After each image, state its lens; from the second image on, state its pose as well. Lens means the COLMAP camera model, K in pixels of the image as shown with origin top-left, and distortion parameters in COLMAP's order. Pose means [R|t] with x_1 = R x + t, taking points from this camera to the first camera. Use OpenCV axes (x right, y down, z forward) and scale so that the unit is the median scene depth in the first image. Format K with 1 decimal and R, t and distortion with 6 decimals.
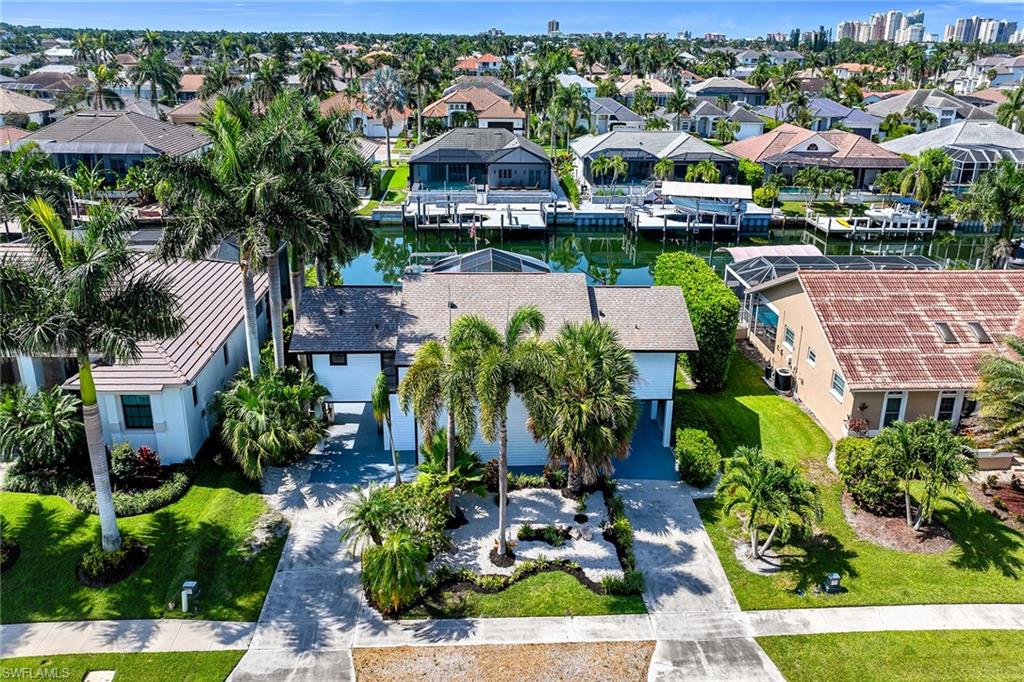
lens RADIAL K [[741.7, 0, 514.4], [0, 741.7, 257.9], [0, 0, 1]] dist [-0.072136, 0.120746]
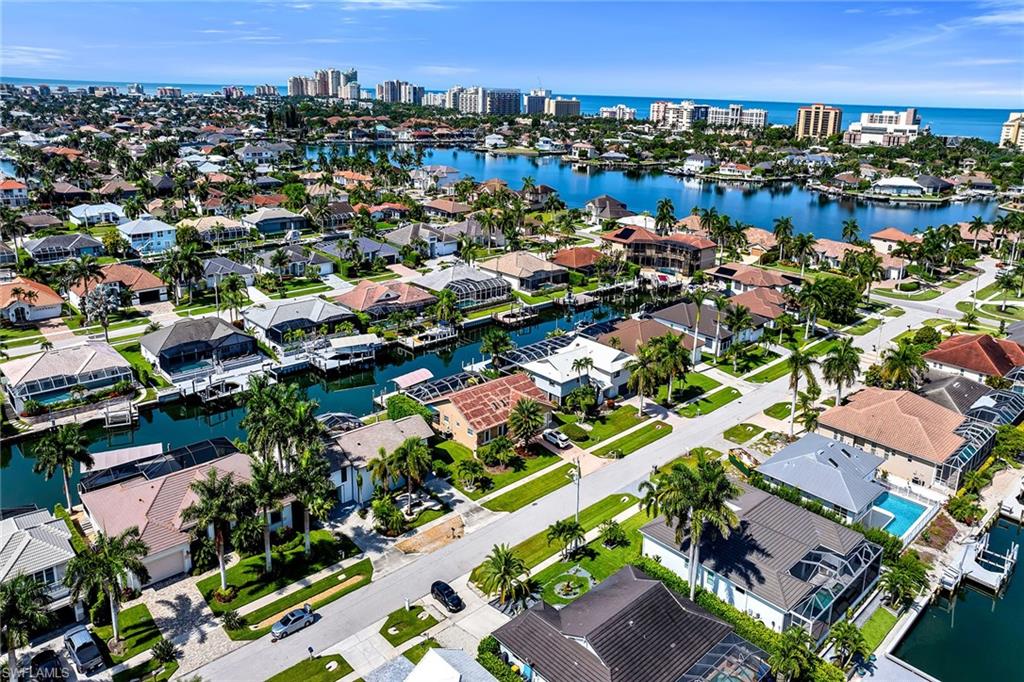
lens RADIAL K [[717.7, 0, 514.3], [0, 717.7, 288.2], [0, 0, 1]] dist [-0.009523, -0.007677]
pose [[0.764895, -0.163096, 0.623165, -1.217279], [0.170604, 0.984161, 0.048171, -0.544412], [-0.621152, 0.069469, 0.780605, -1.532220]]
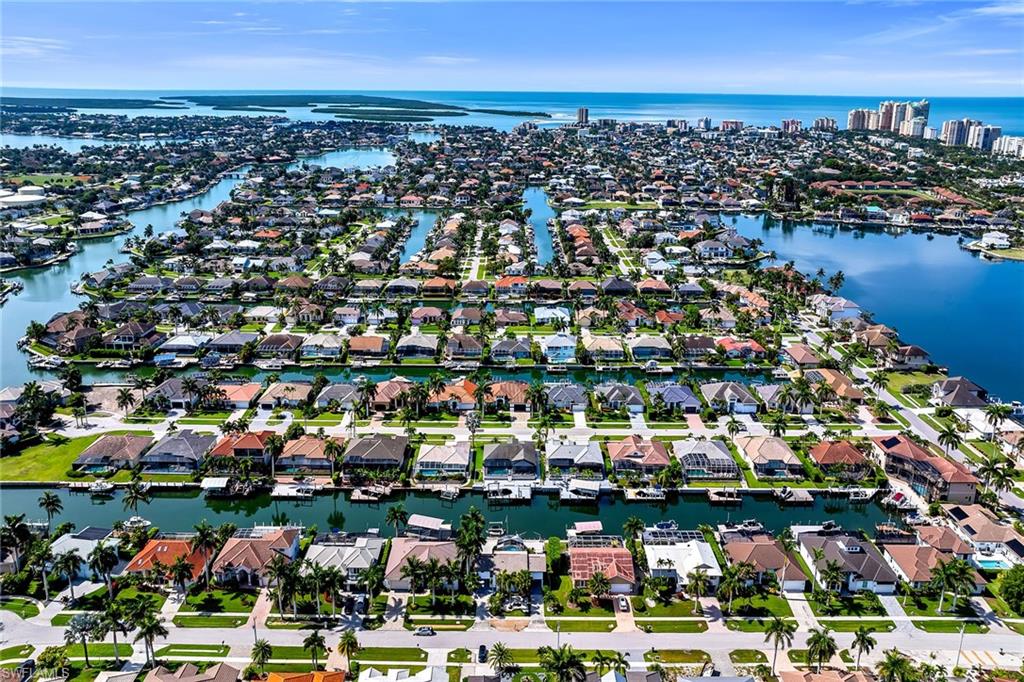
lens RADIAL K [[717.7, 0, 514.3], [0, 717.7, 288.2], [0, 0, 1]] dist [-0.009523, -0.007677]
pose [[0.998899, 0.008730, -0.046088, 0.229739], [-0.010257, 0.999403, -0.032996, -1.774028], [0.045773, 0.033432, 0.998392, -4.349508]]
